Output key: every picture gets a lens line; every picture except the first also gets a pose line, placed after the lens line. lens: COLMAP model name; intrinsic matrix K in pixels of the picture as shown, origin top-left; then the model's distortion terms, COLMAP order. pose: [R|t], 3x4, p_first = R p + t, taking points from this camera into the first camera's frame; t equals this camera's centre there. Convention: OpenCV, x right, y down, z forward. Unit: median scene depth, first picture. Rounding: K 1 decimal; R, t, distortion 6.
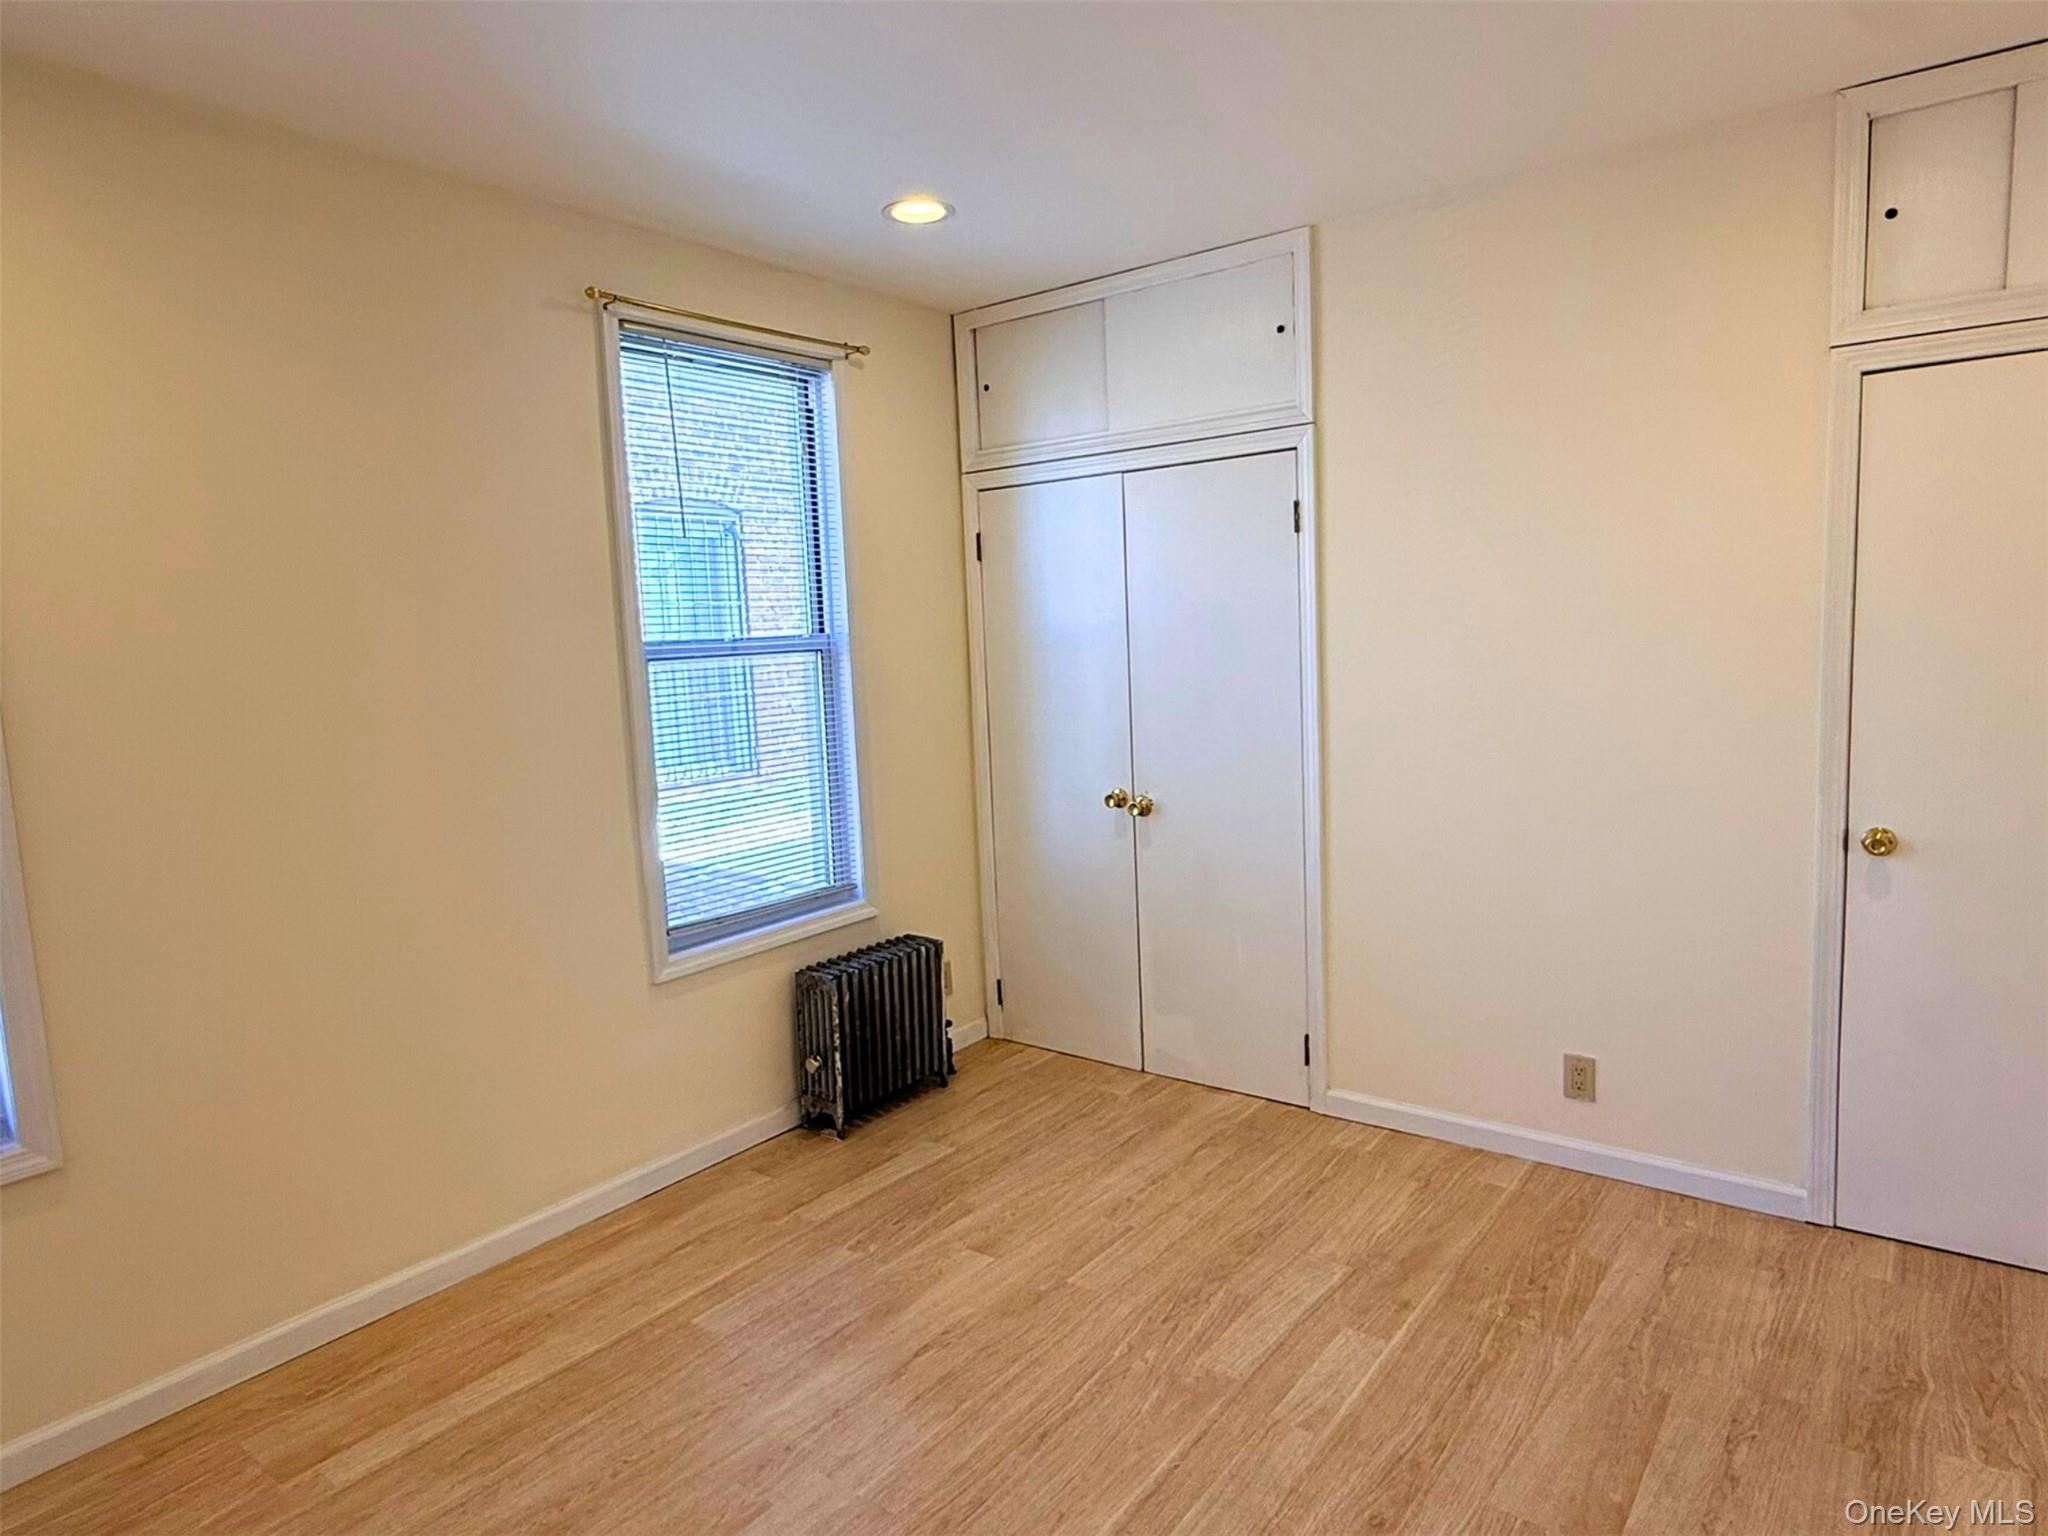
lens RADIAL K [[1227.2, 0, 1022.8], [0, 1227.2, 769.8], [0, 0, 1]] dist [-0.001558, 0.001739]
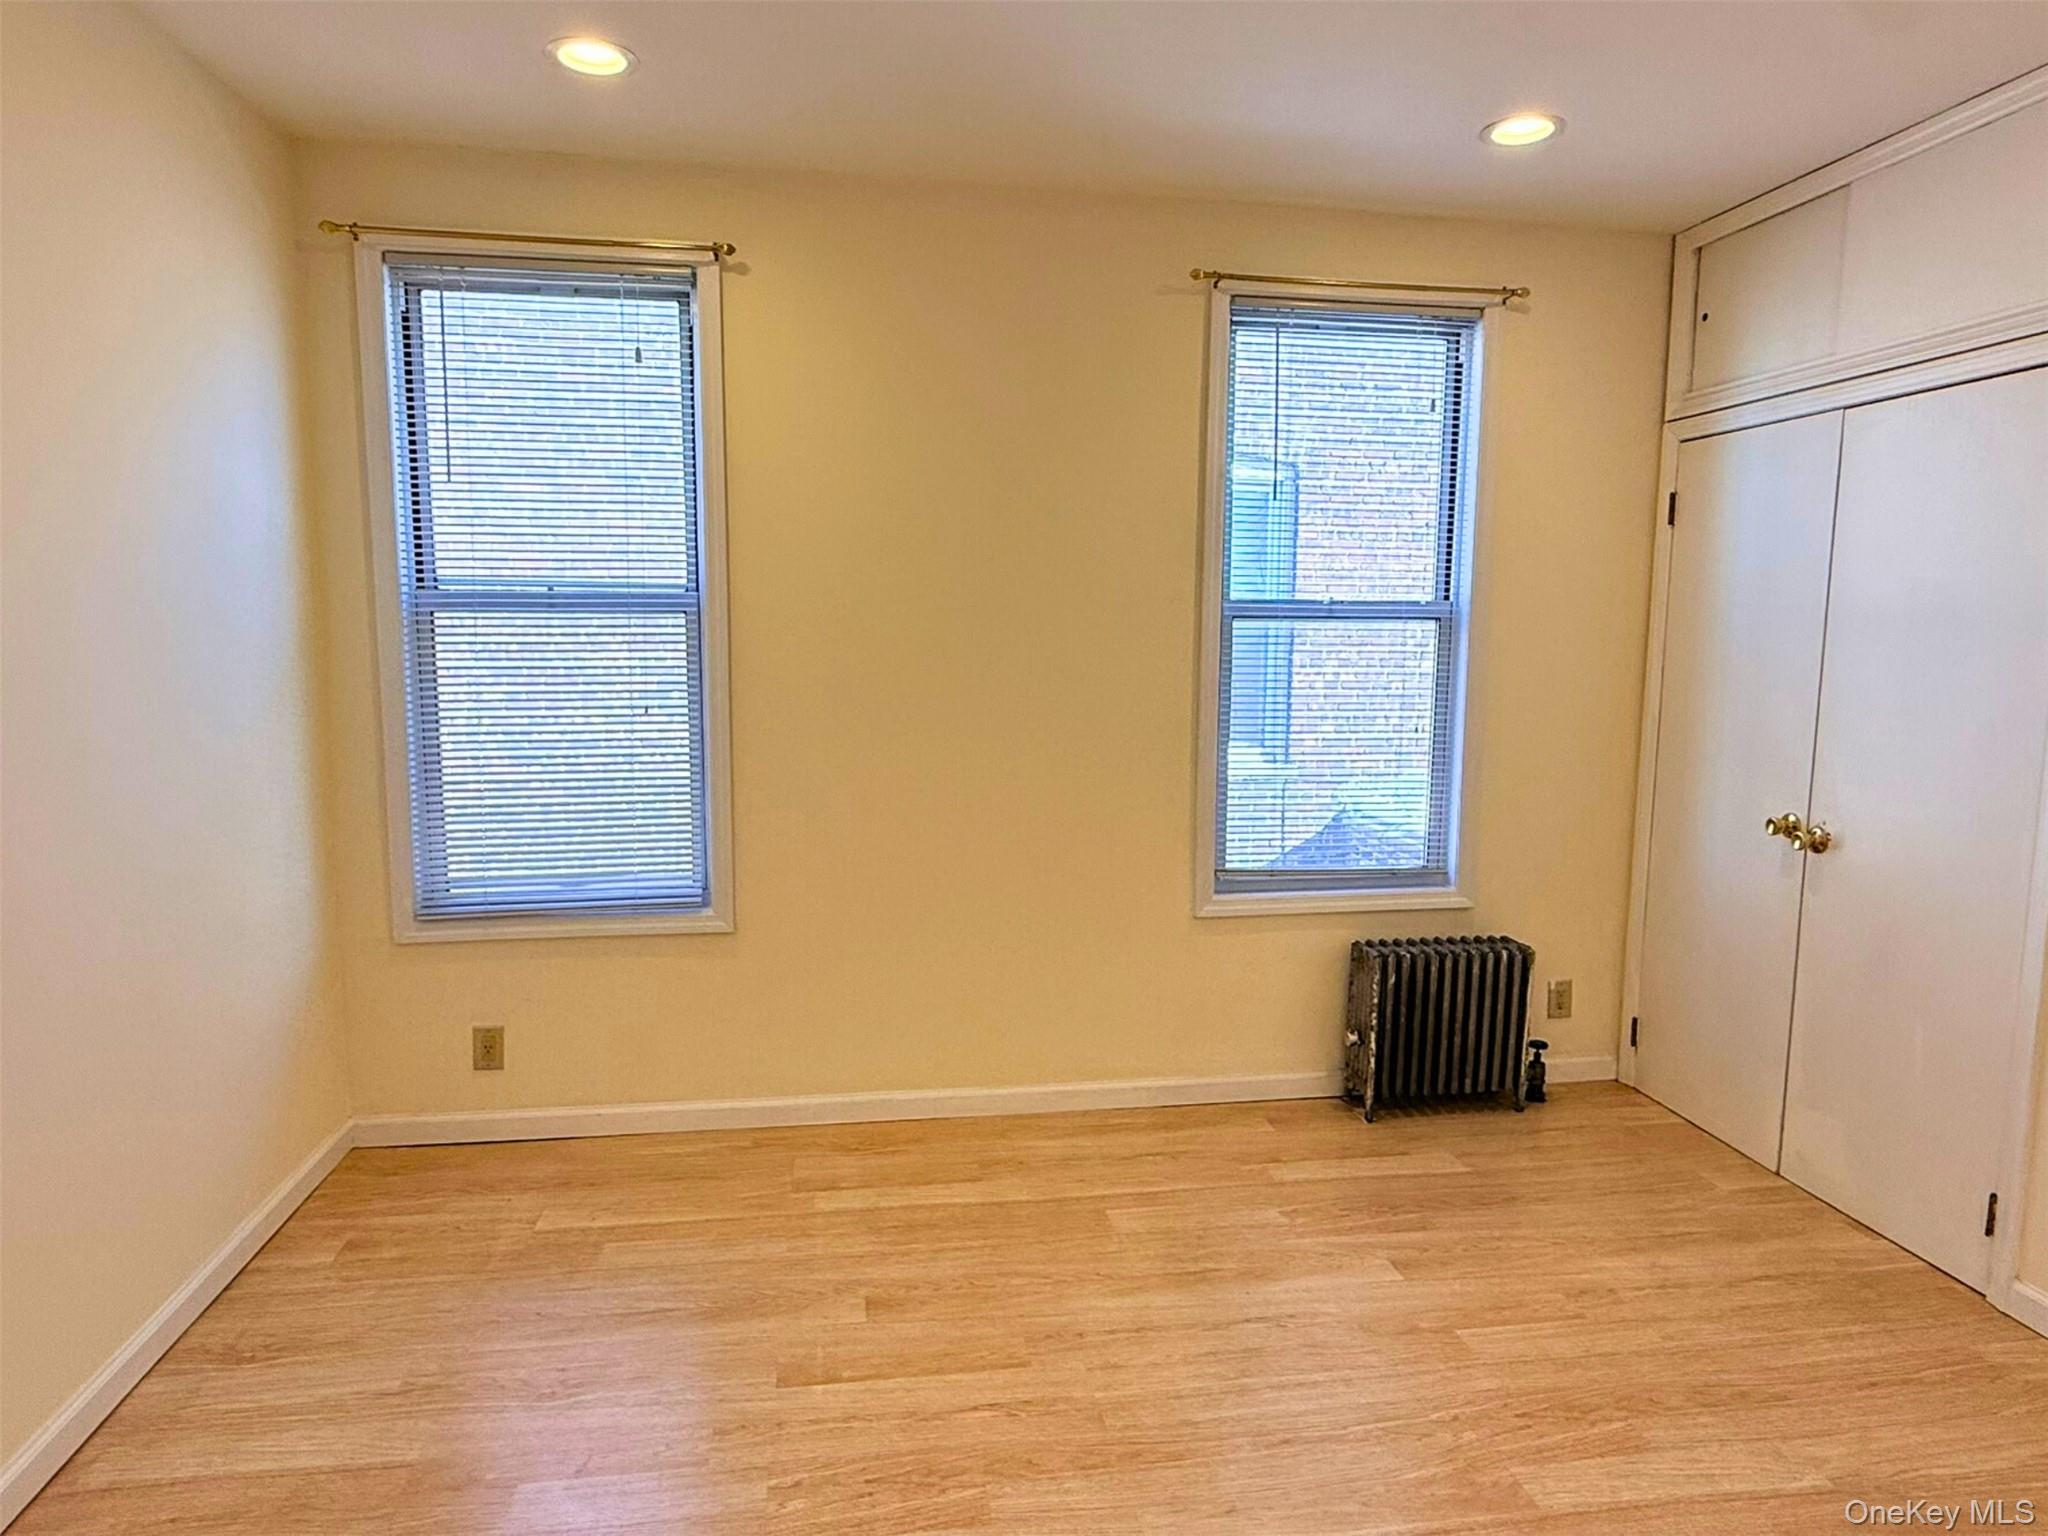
lens RADIAL K [[1227.2, 0, 1022.8], [0, 1227.2, 769.8], [0, 0, 1]] dist [-0.001558, 0.001739]
pose [[0.723027, 0.132355, -0.678022, 0.301749], [-0.120238, 0.990605, 0.065155, -0.005502], [0.680276, 0.034415, 0.732148, 0.102360]]
